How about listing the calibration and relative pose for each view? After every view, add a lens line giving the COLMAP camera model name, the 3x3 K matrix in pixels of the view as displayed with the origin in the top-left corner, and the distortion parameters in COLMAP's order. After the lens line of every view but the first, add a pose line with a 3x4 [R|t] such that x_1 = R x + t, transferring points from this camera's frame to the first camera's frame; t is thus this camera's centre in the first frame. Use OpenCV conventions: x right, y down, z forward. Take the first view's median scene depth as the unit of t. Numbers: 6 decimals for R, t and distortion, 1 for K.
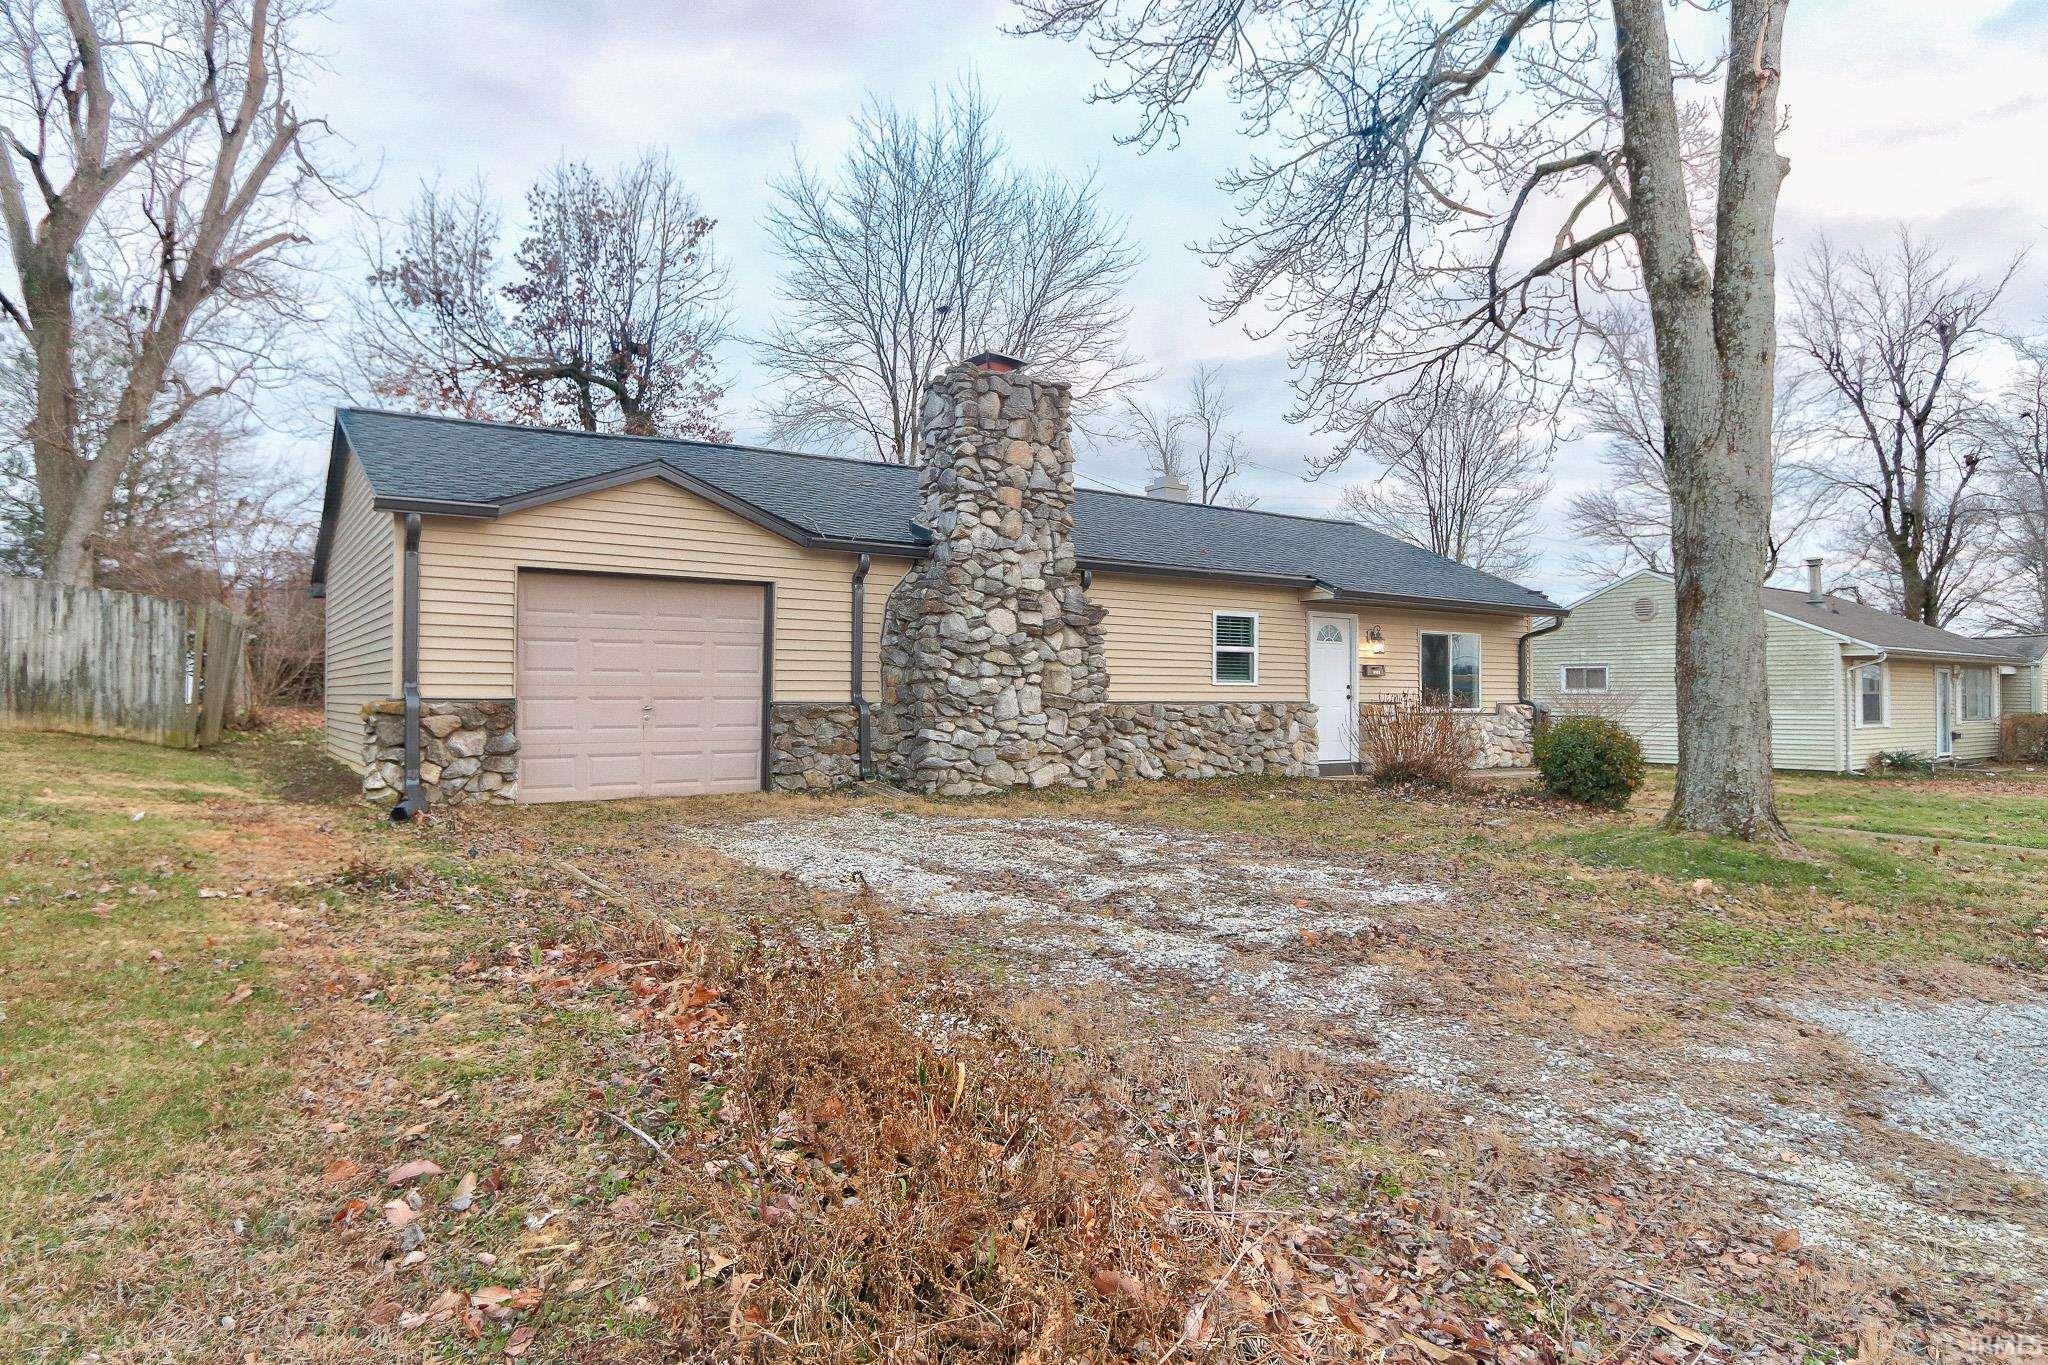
lens RADIAL K [[1156.1, 0, 1026.2], [0, 1156.1, 667.8], [0, 0, 1]] dist [-0.013588, 0.000990]
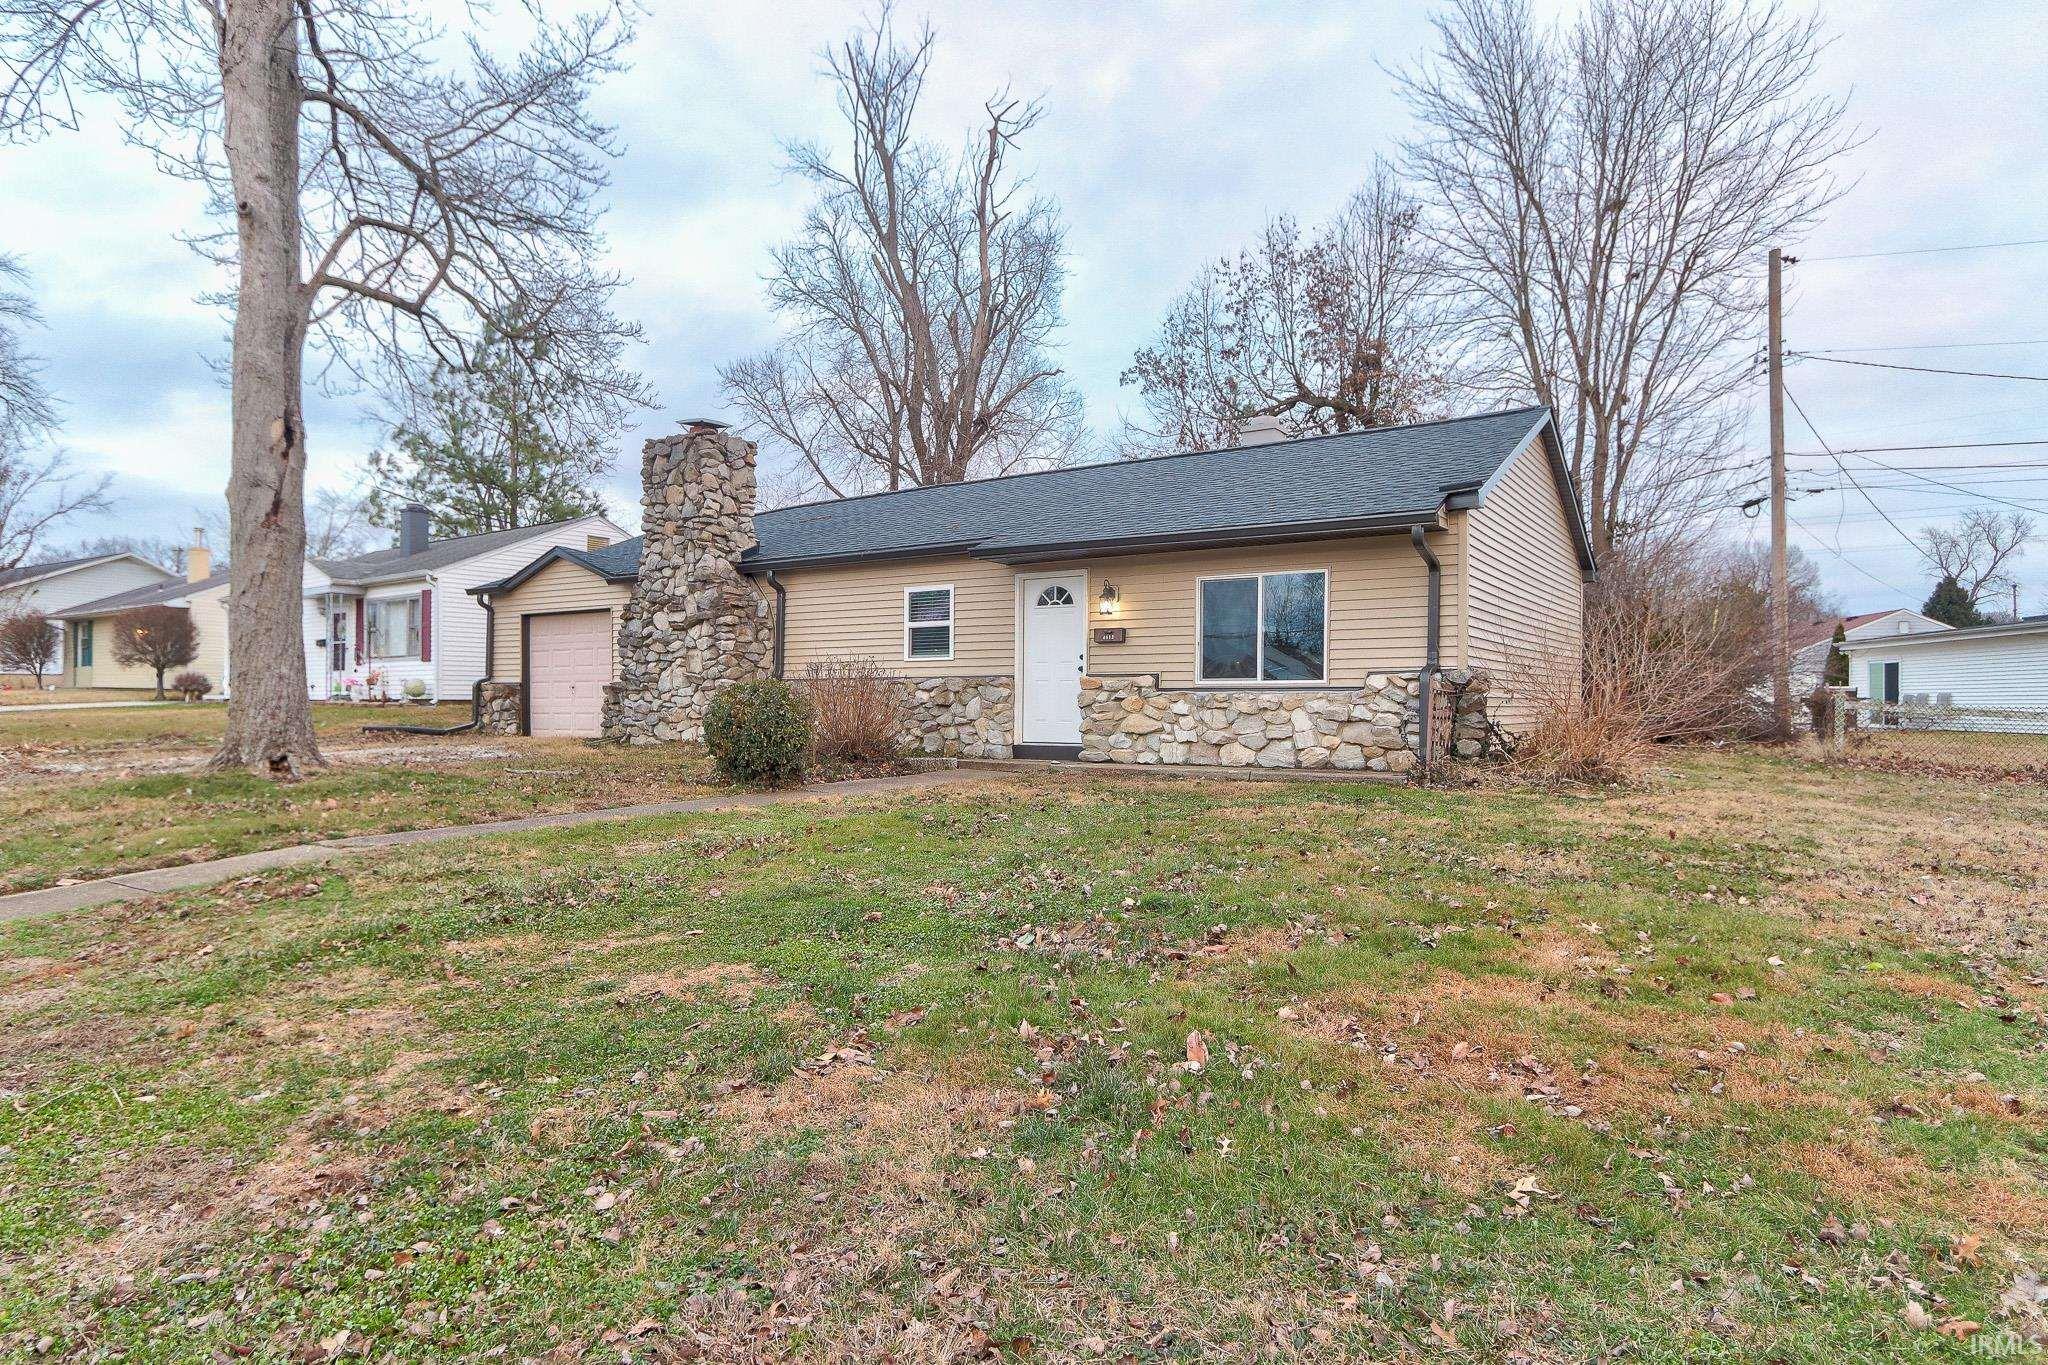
lens RADIAL K [[1156.1, 0, 1034.4], [0, 1156.1, 718.6], [0, 0, 1]] dist [-0.013588, 0.000990]
pose [[0.393257, 0.005020, -0.919415, 1.398609], [0.022895, 0.999622, 0.015251, 0.064204], [0.919143, -0.027047, 0.392993, 0.853241]]
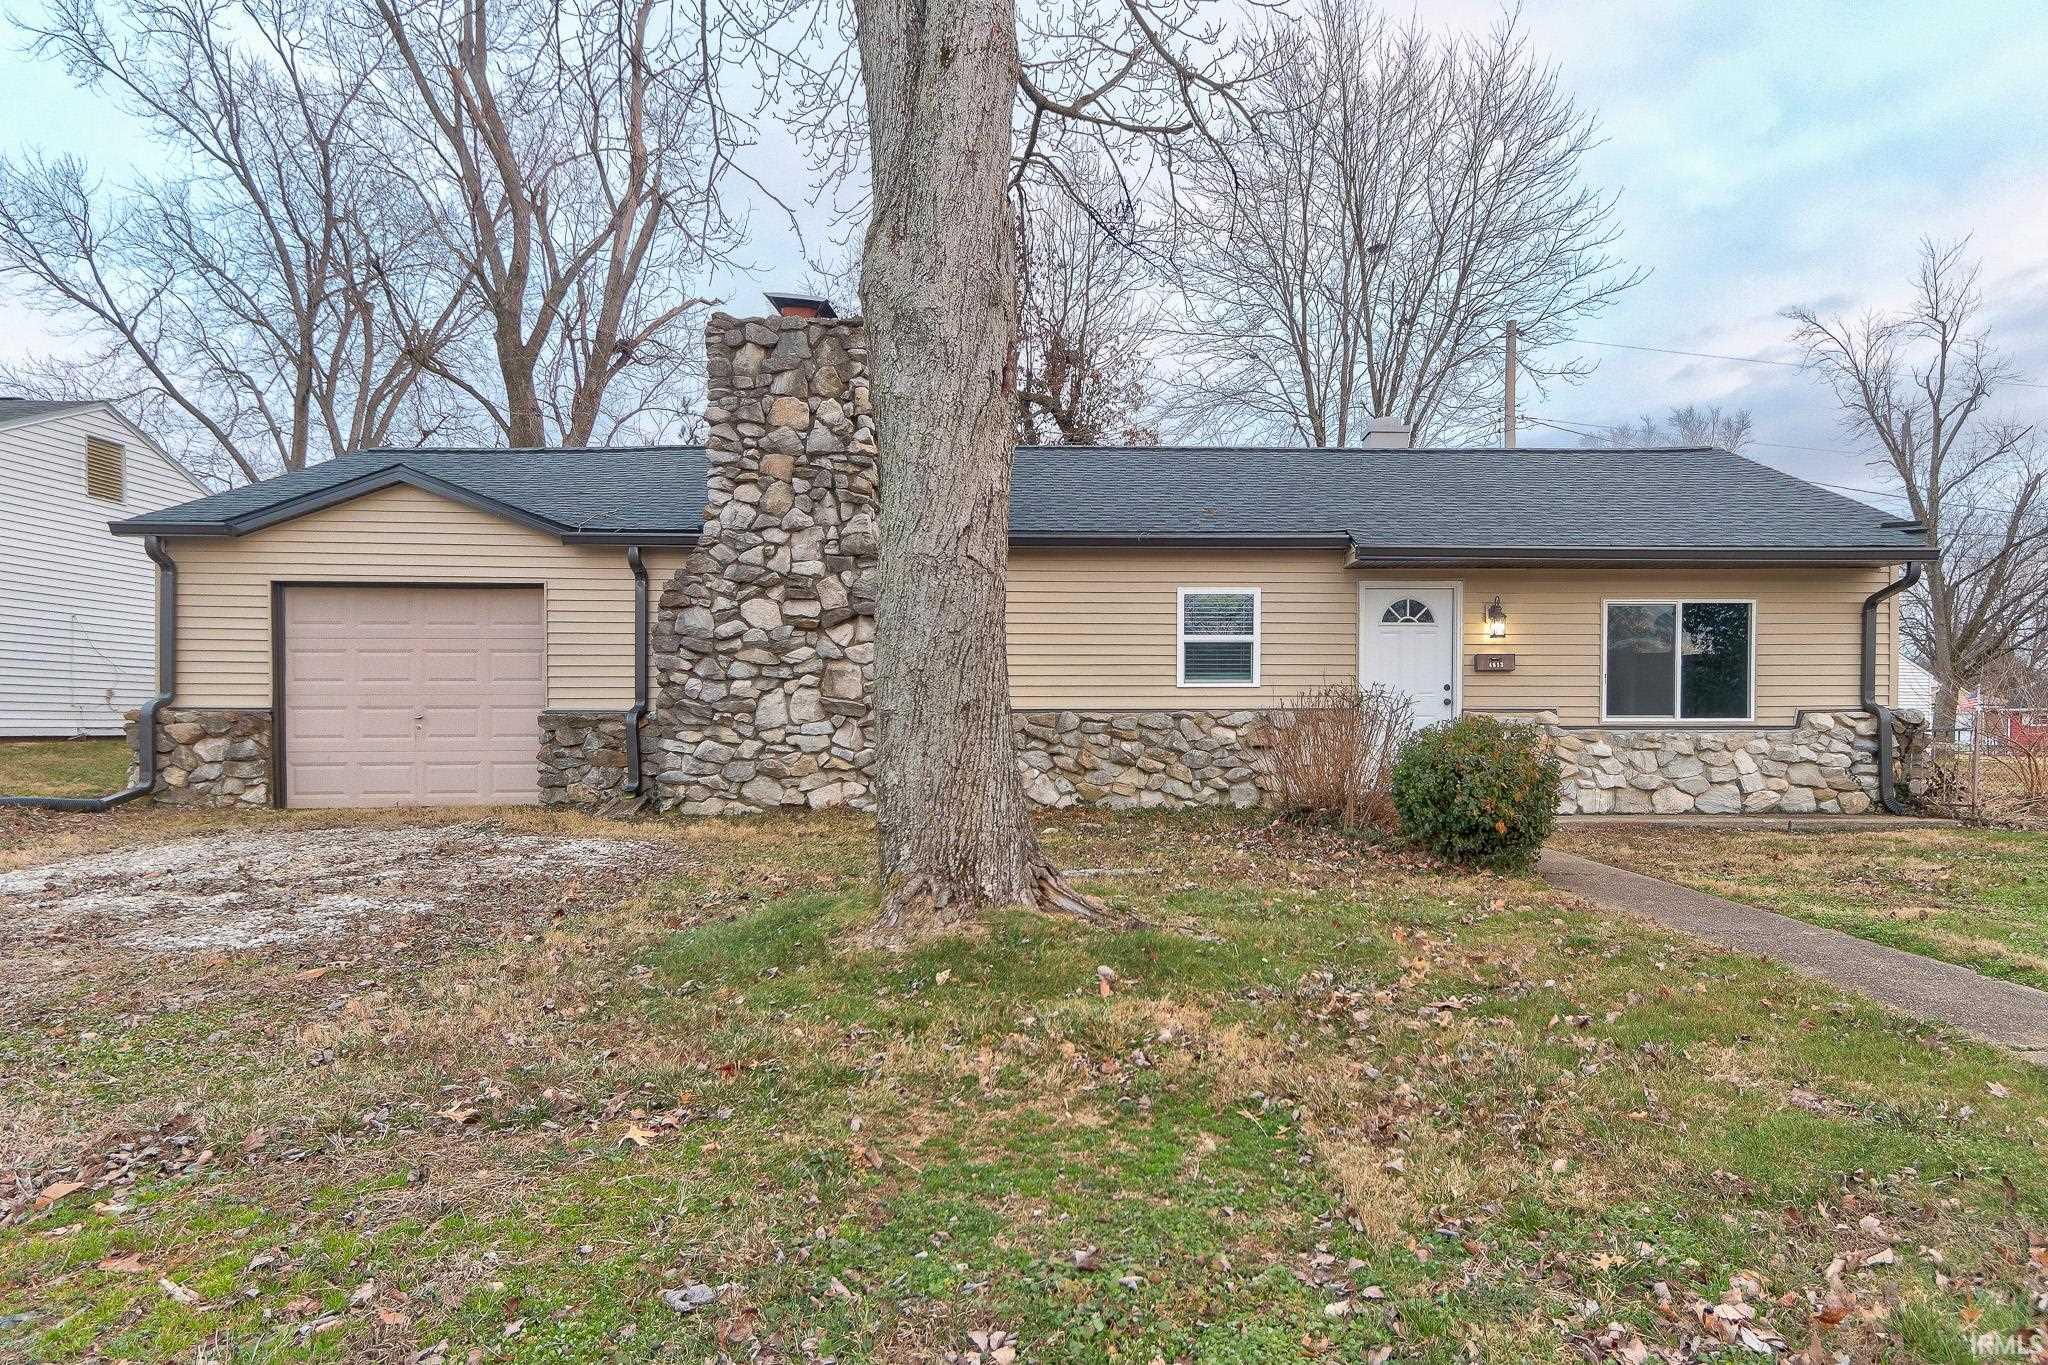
lens RADIAL K [[1281.8, 0, 1124.7], [0, 1281.8, 734.6], [0, 0, 1]] dist [0.044583, 0.000138]
pose [[0.855284, -0.006018, -0.518124, 0.689244], [0.018920, 0.999628, 0.019621, 0.034994], [0.517813, -0.026585, 0.855080, 0.320575]]
